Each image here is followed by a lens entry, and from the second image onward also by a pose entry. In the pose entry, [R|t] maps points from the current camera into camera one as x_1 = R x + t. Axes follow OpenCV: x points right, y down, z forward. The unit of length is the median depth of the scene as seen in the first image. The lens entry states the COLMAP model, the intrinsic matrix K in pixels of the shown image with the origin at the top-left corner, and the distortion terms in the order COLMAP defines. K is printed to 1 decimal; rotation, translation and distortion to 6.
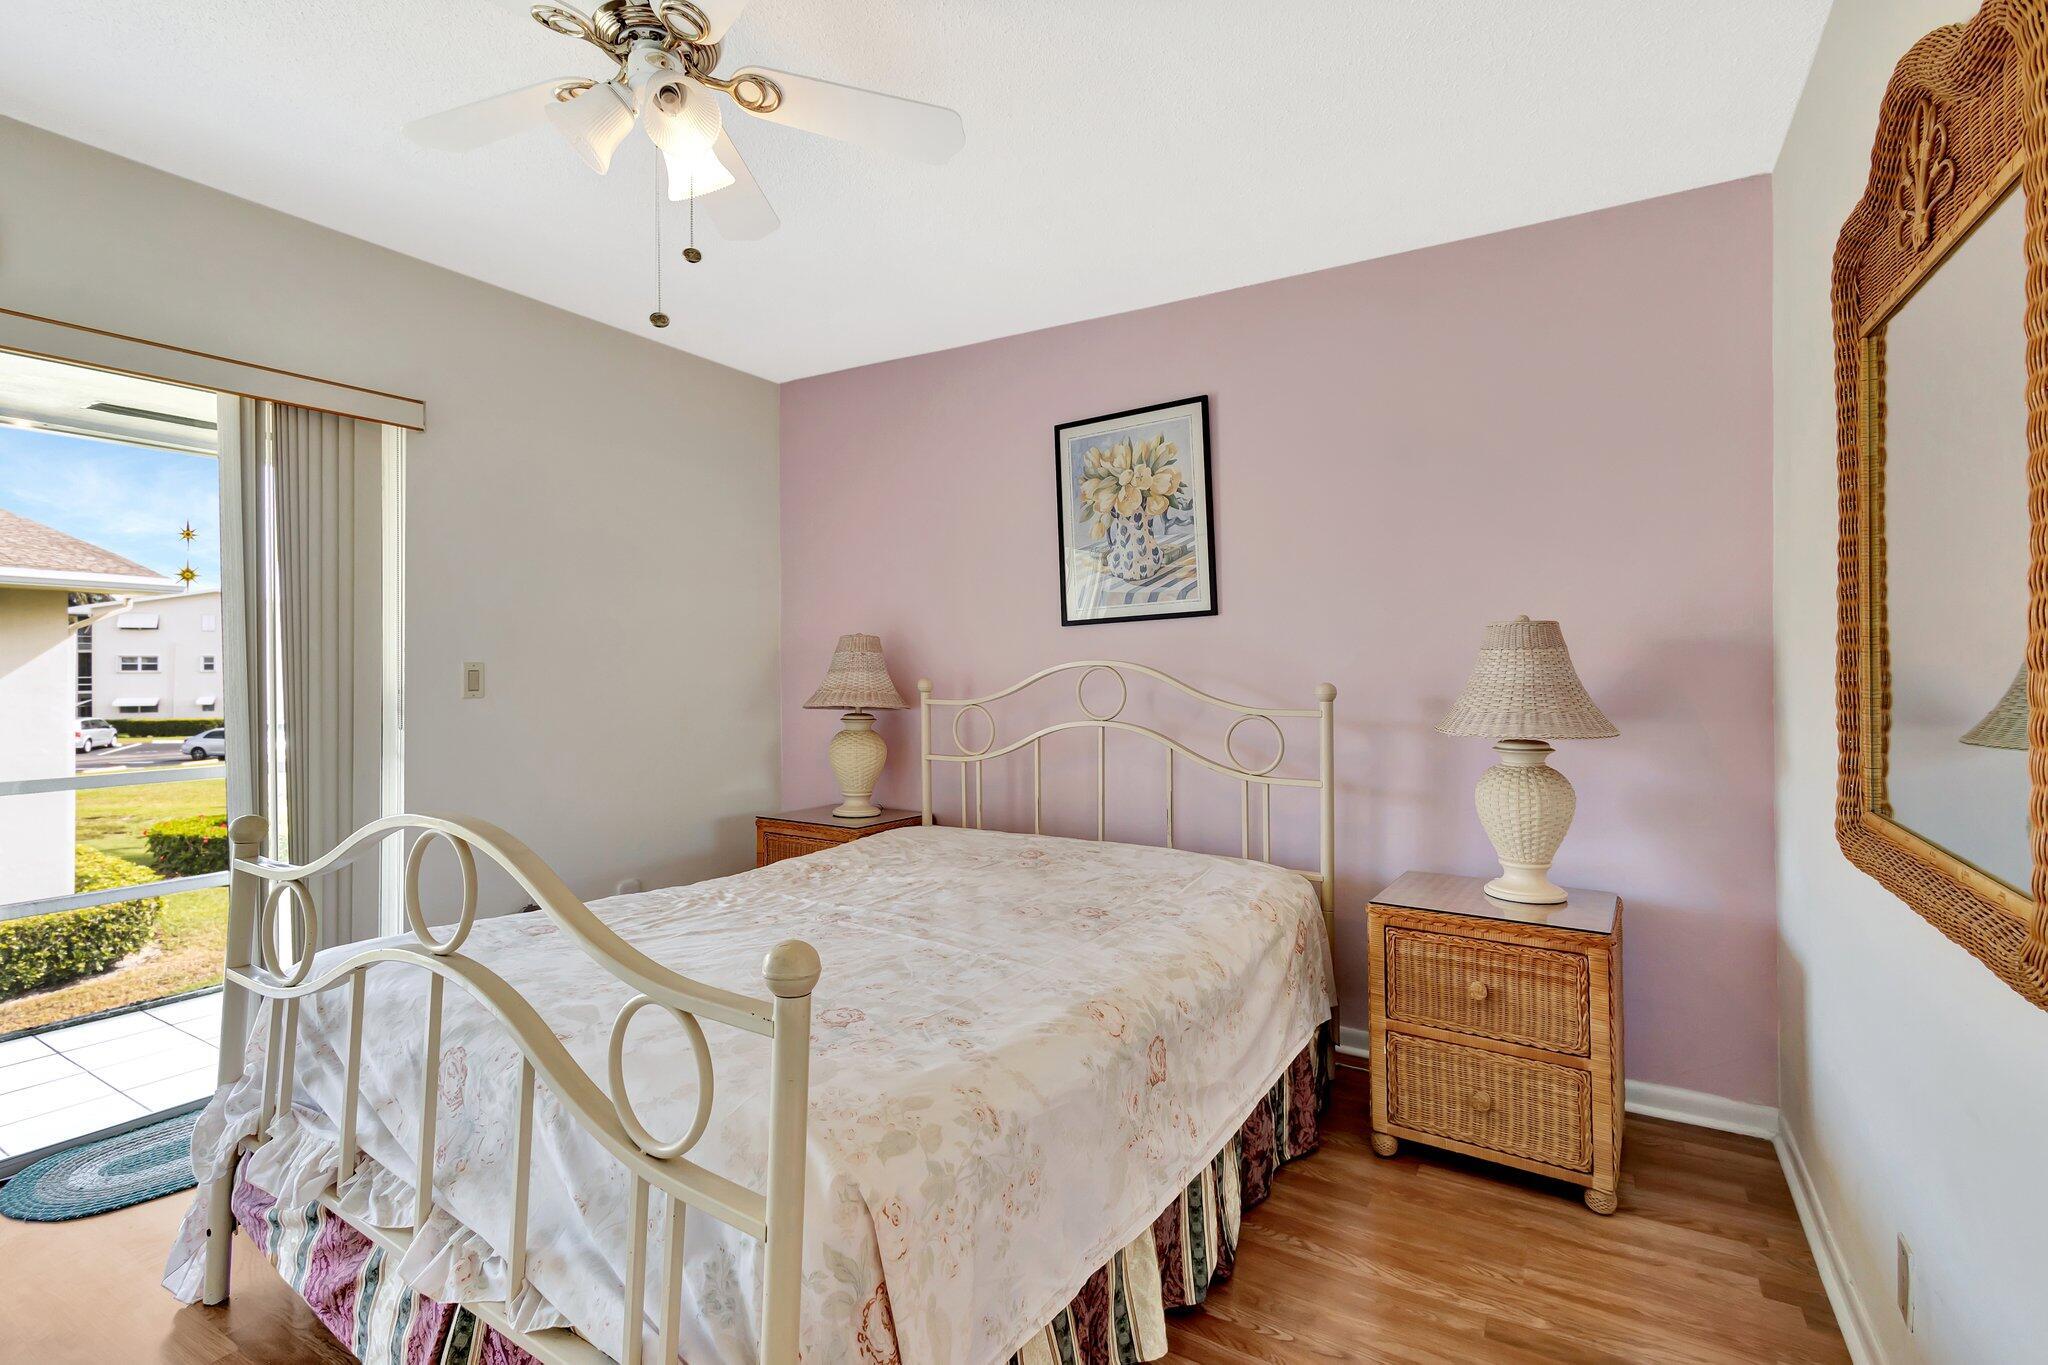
lens RADIAL K [[949.7, 0, 1012.4], [0, 949.7, 665.7], [0, 0, 1]] dist [0.015578, 0.000184]
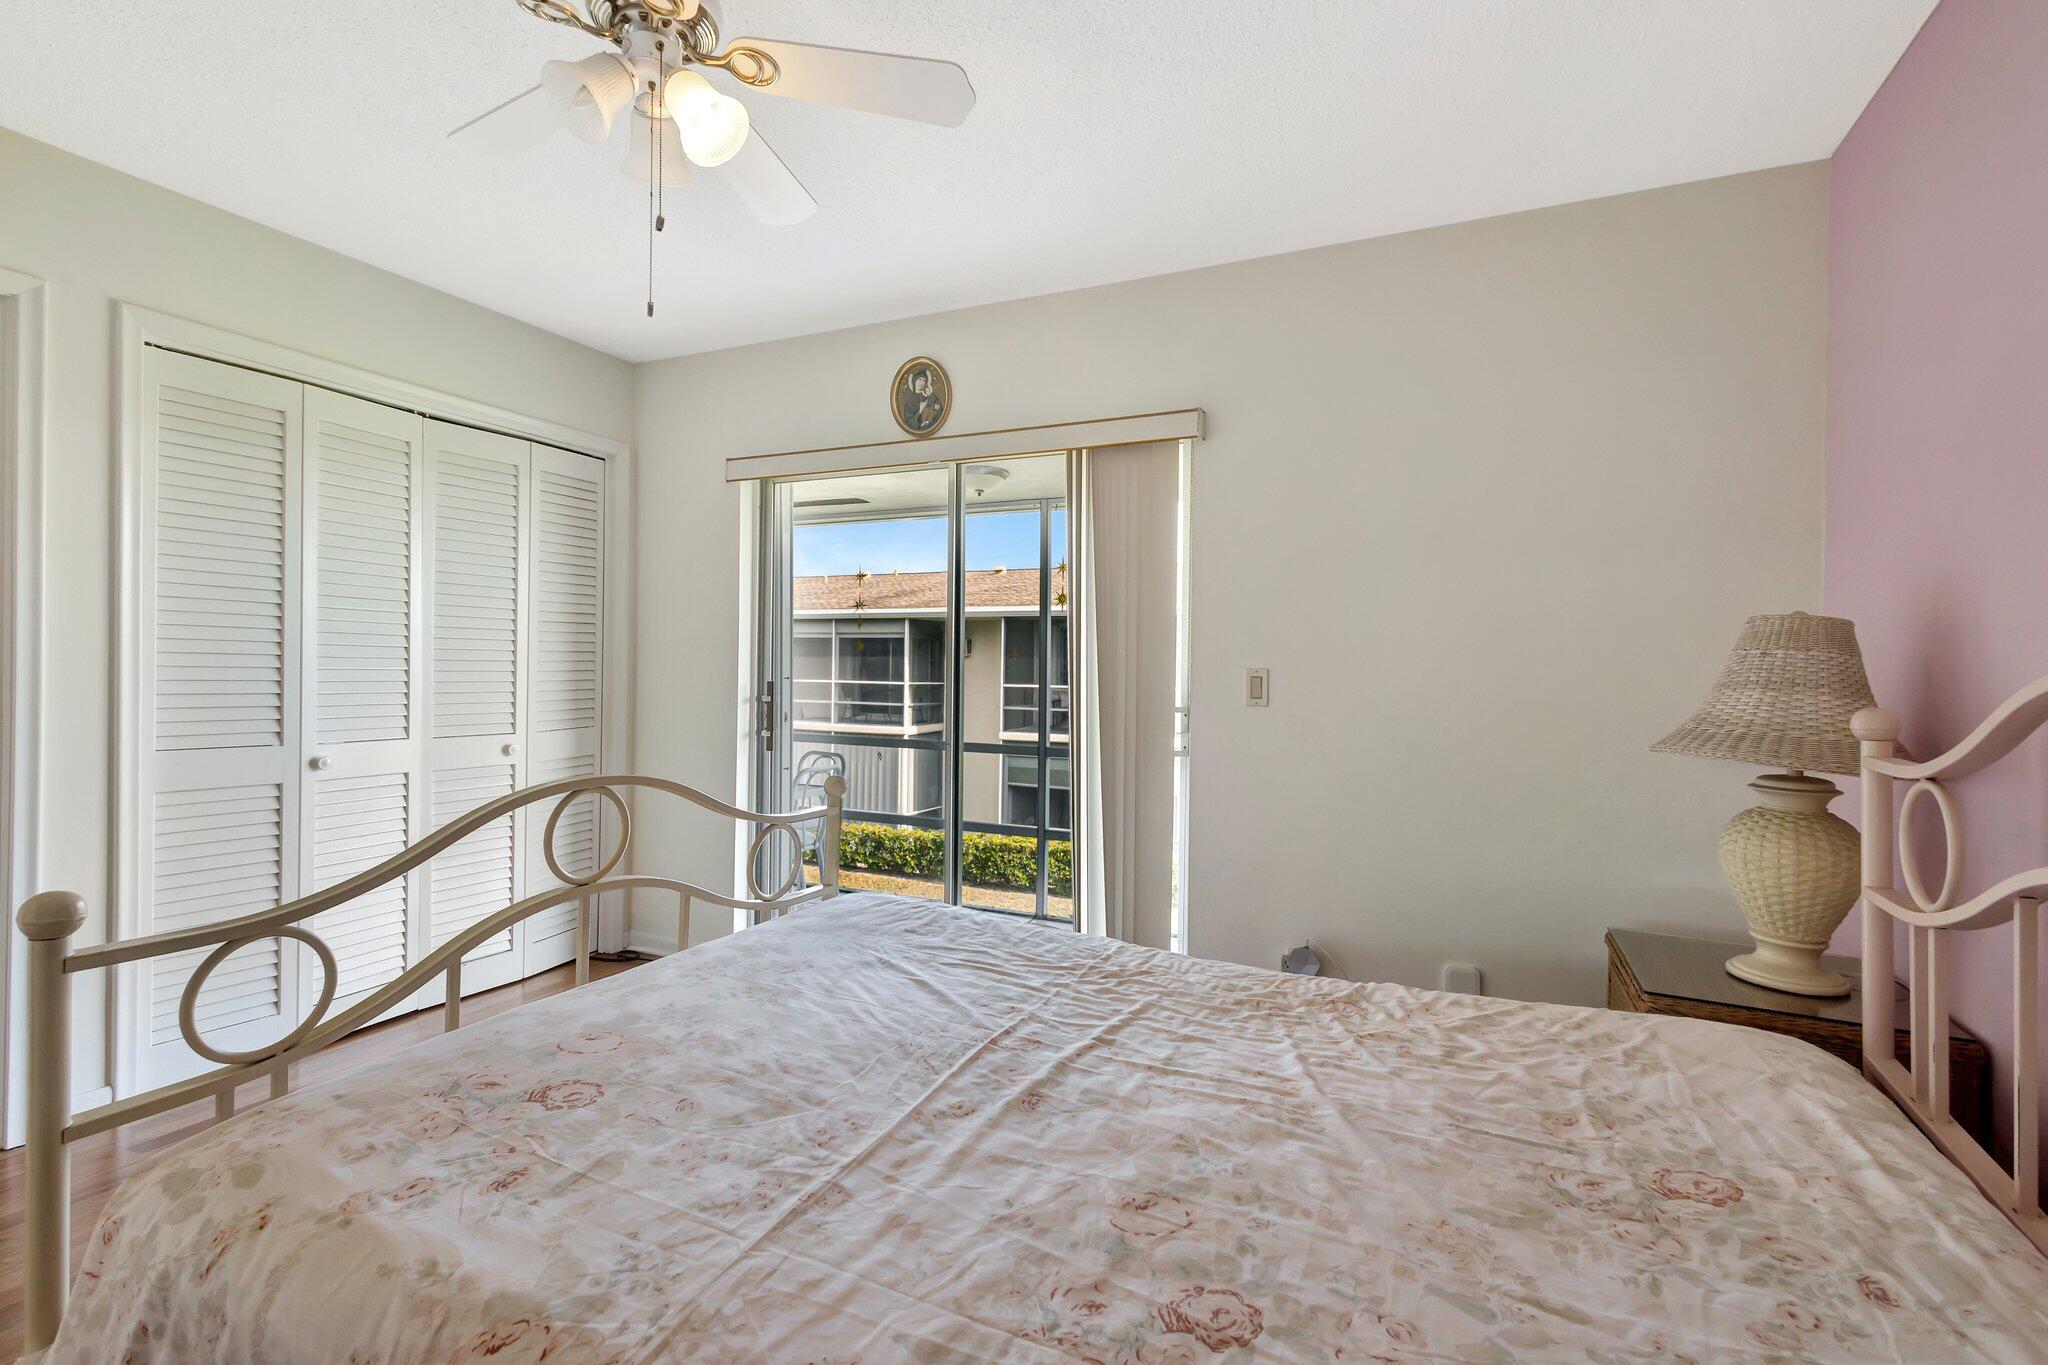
lens RADIAL K [[949.7, 0, 1016.3], [0, 949.7, 677.9], [0, 0, 1]] dist [0.015578, 0.000184]
pose [[0.113411, 0.011260, -0.993484, 0.540290], [-0.017390, 0.999805, 0.009346, 0.001989], [0.993396, 0.016216, 0.113585, 1.045678]]
